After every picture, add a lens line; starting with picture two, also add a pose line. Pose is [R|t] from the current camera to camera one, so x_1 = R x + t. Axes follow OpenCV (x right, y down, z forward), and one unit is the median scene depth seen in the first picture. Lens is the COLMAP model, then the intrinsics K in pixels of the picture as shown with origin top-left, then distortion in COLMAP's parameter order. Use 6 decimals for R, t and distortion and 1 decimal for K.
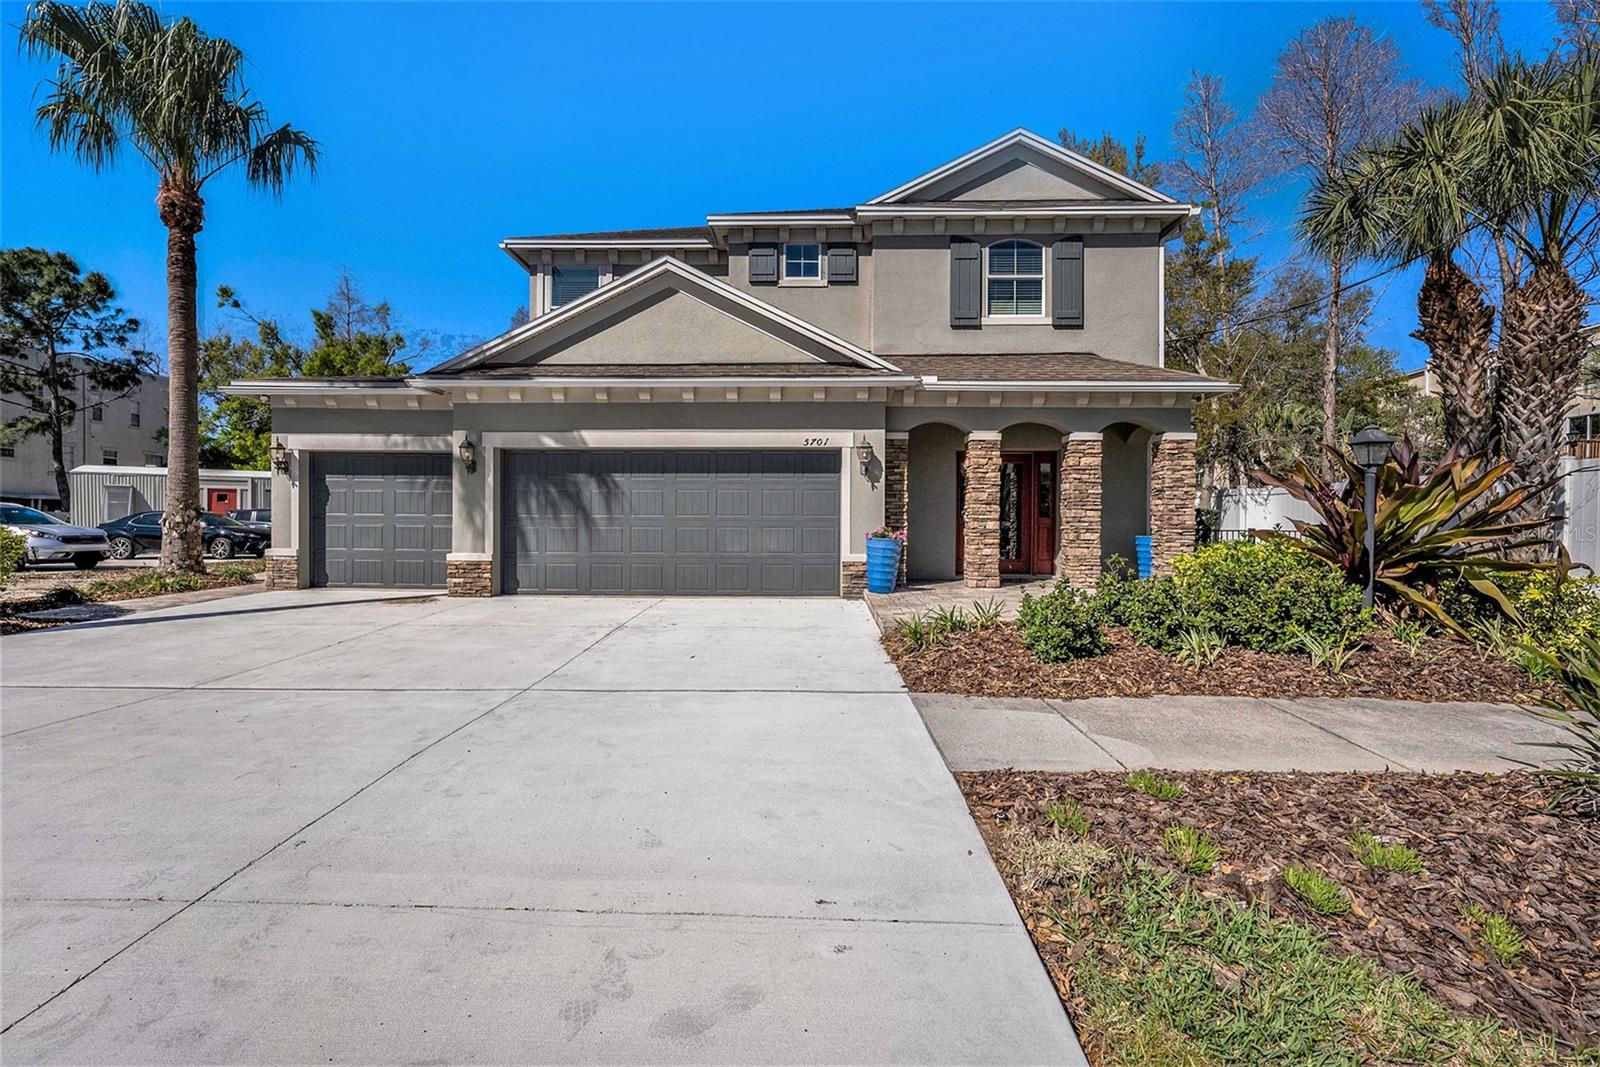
lens RADIAL K [[725.9, 0, 798.6], [0, 725.9, 529.9], [0, 0, 1]] dist [0.016662, 0.002961]
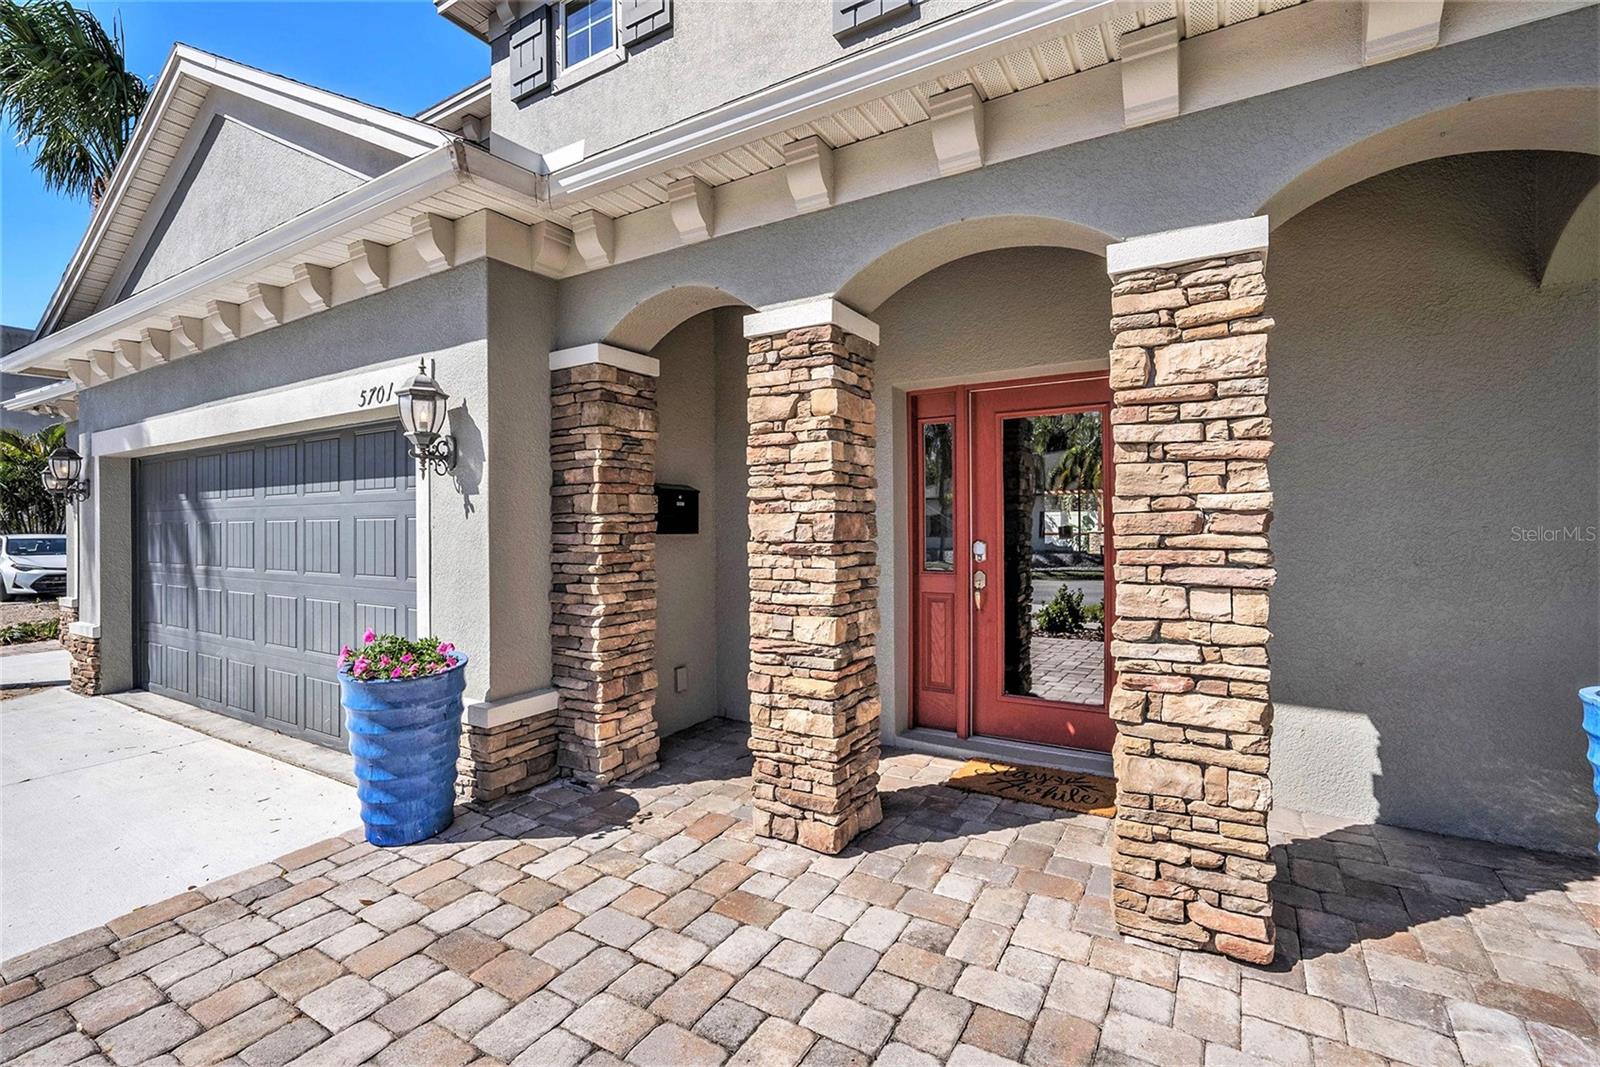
lens RADIAL K [[725.9, 0, 808.9], [0, 725.9, 526.6], [0, 0, 1]] dist [0.016662, 0.002961]
pose [[0.847522, -0.009446, -0.530676, 0.415444], [0.001004, 0.999868, -0.016194, -0.041811], [0.530759, 0.013192, 0.847420, 0.758477]]
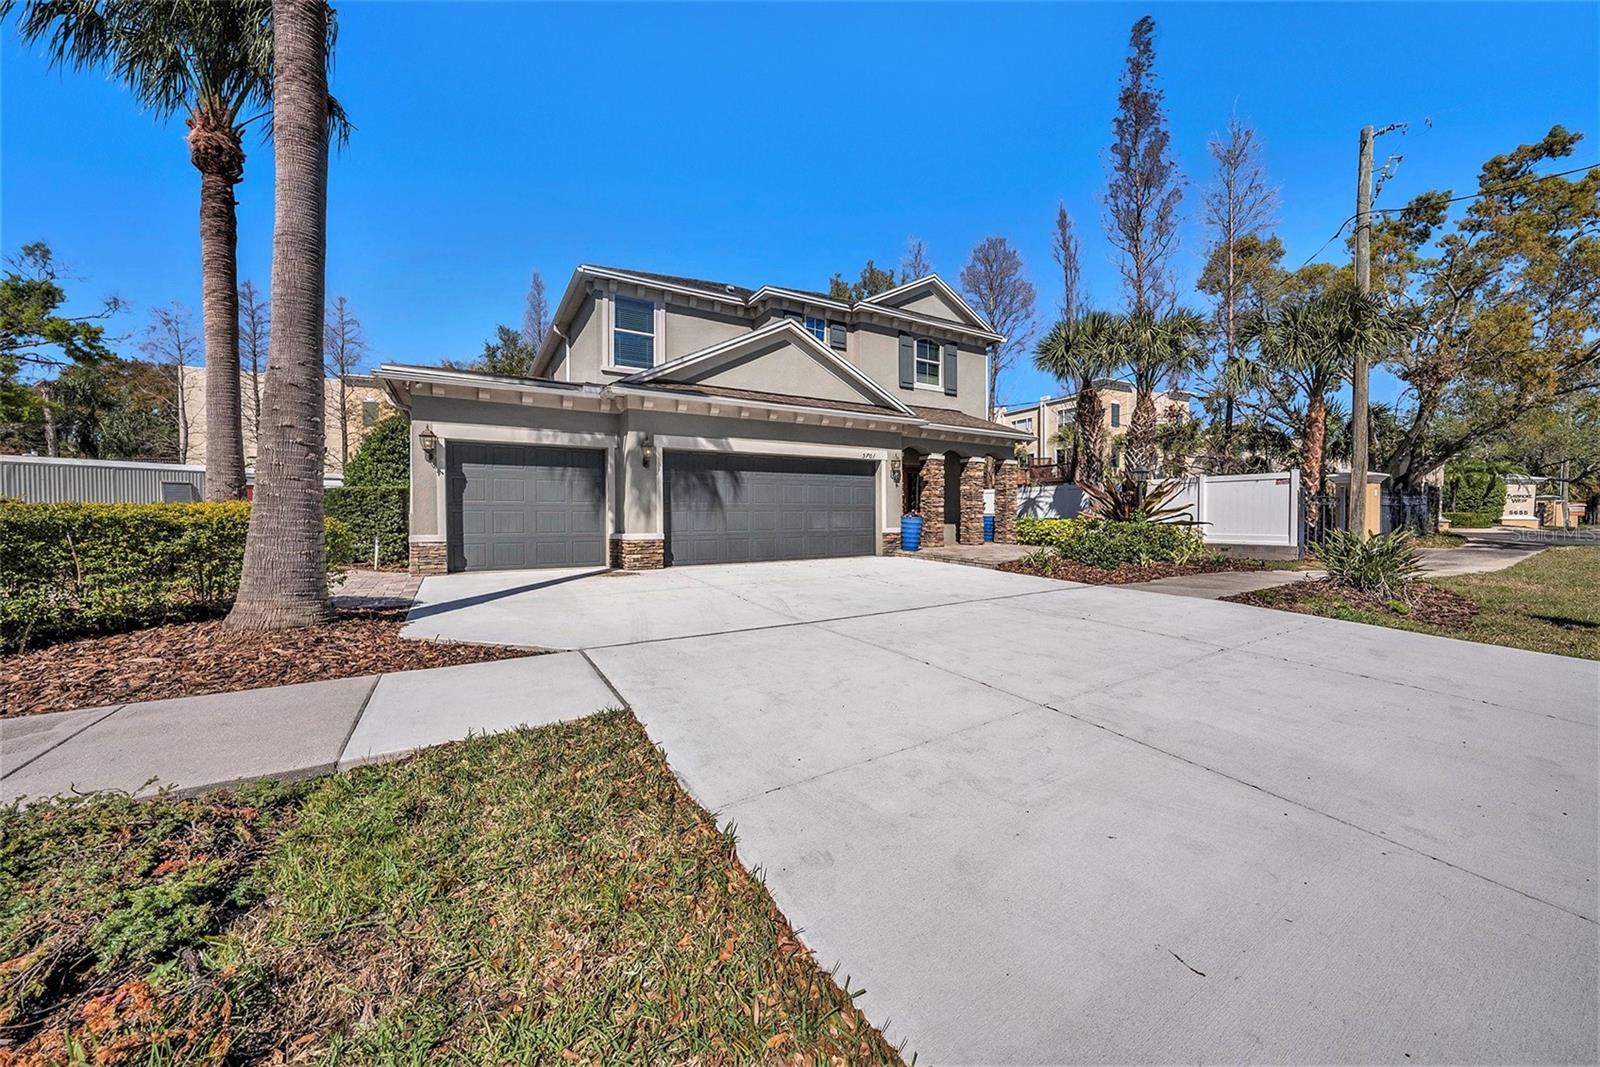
lens RADIAL K [[562.5, 0, 799.6], [0, 562.5, 527.6], [0, 0, 1]] dist [-0.002512, -0.000213]
pose [[0.845981, -0.020204, 0.532830, -0.710977], [0.008606, 0.999669, 0.024242, 0.001089], [-0.533144, -0.015923, 0.845875, 0.064153]]
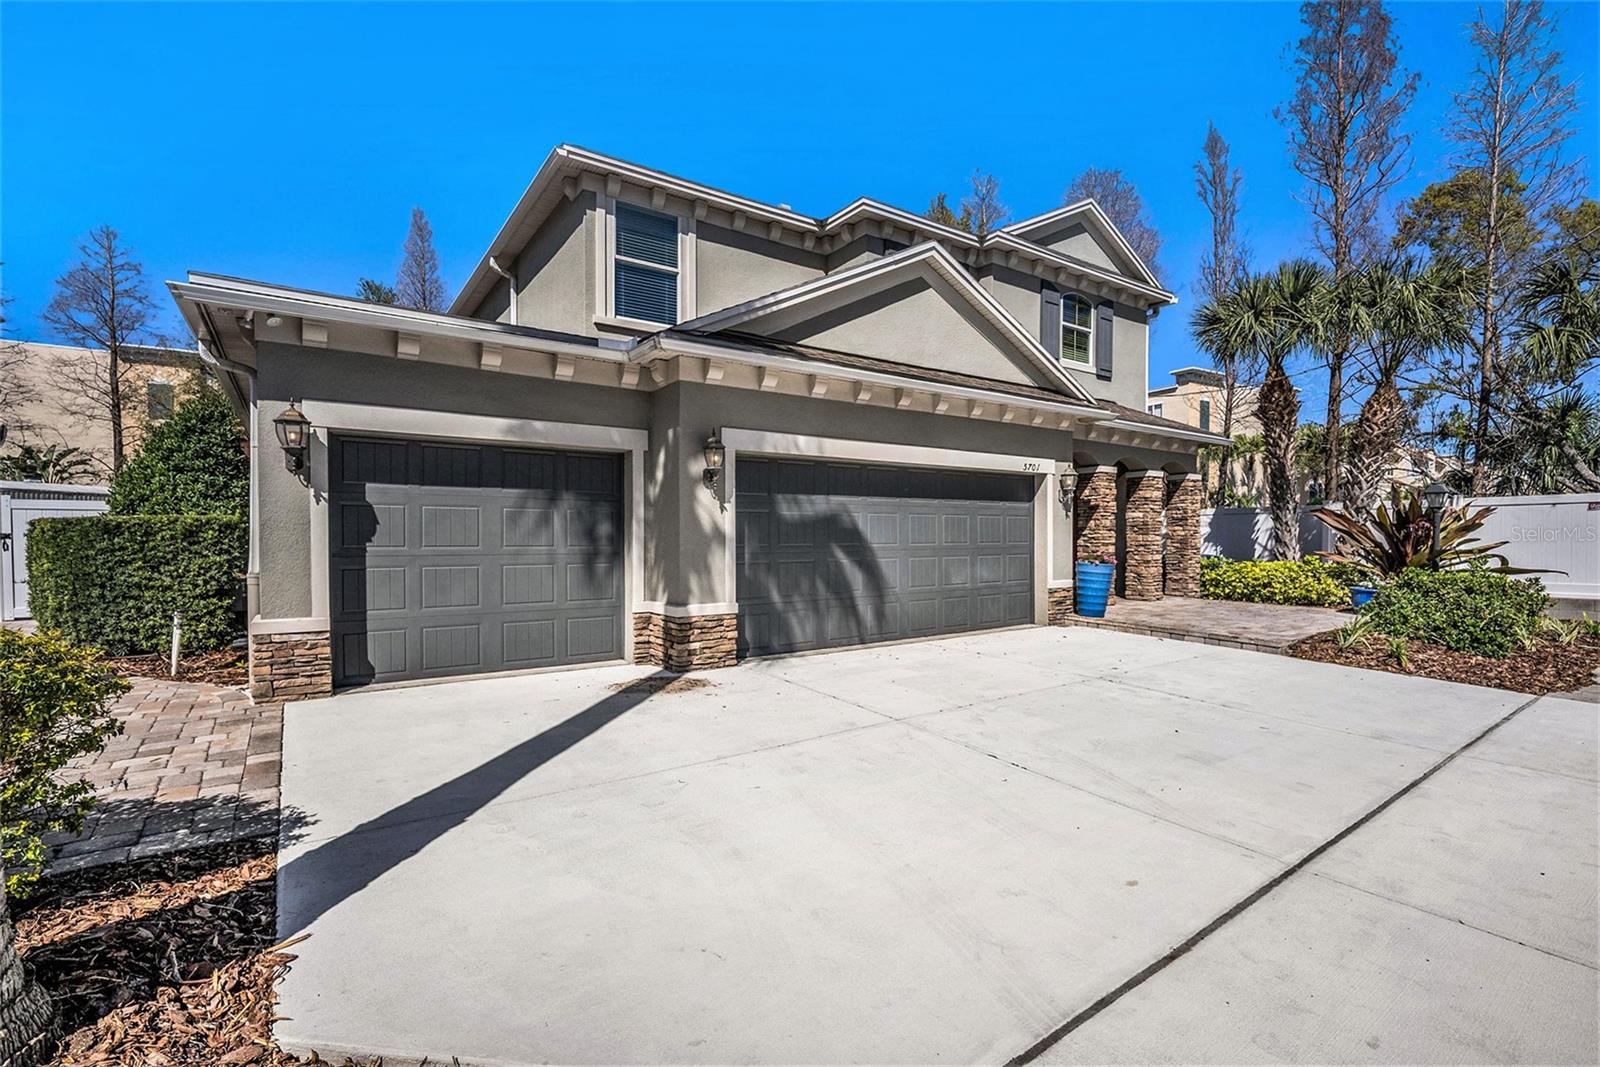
lens RADIAL K [[725.9, 0, 848.2], [0, 725.9, 536.7], [0, 0, 1]] dist [0.016662, 0.002961]
pose [[0.788277, -0.007116, 0.615279, -0.742842], [0.012437, 0.999913, -0.004369, -0.025485], [-0.615195, 0.011097, 0.788297, 0.365461]]
